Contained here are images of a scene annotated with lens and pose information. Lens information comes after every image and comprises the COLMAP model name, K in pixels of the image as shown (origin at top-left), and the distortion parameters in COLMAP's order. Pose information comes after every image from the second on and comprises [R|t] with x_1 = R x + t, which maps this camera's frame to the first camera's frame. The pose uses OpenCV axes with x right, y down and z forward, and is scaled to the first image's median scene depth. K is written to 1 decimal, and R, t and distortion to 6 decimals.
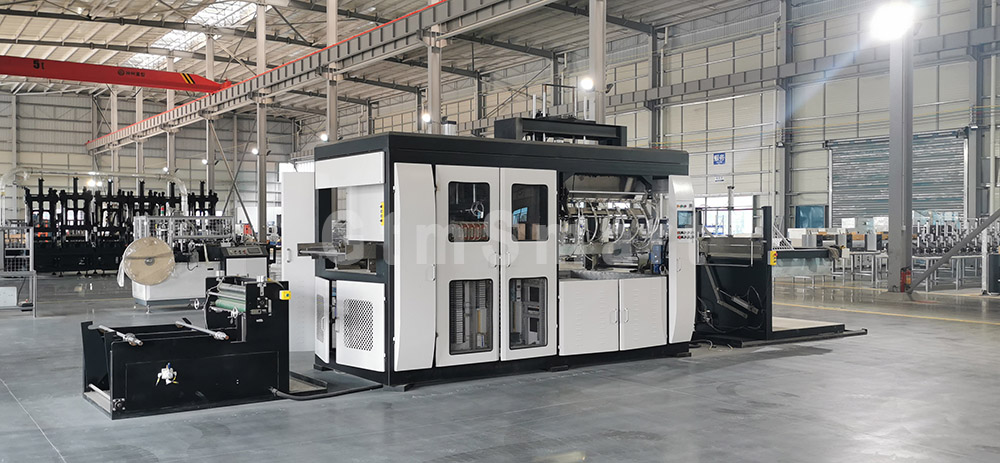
lens RADIAL K [[919.2, 0, 500.0], [0, 919.2, 231.5], [0, 0, 1]] dist [0.074209, 0.000541]
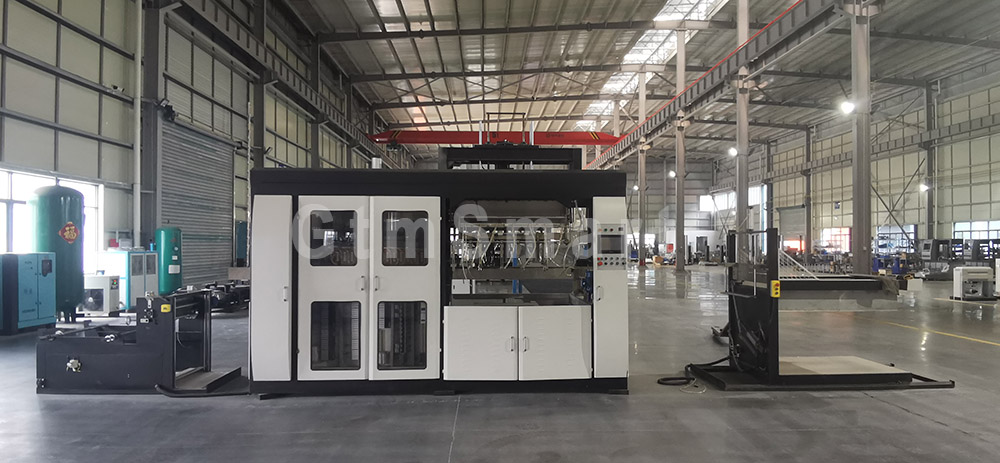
lens RADIAL K [[712.3, 0, 500.0], [0, 712.3, 231.5], [0, 0, 1]] dist [0.092135, -0.199243]
pose [[0.842020, -0.009088, -0.539369, 0.494889], [-0.004676, 0.999698, -0.024145, -0.008268], [0.539425, 0.022853, 0.841723, 0.339355]]
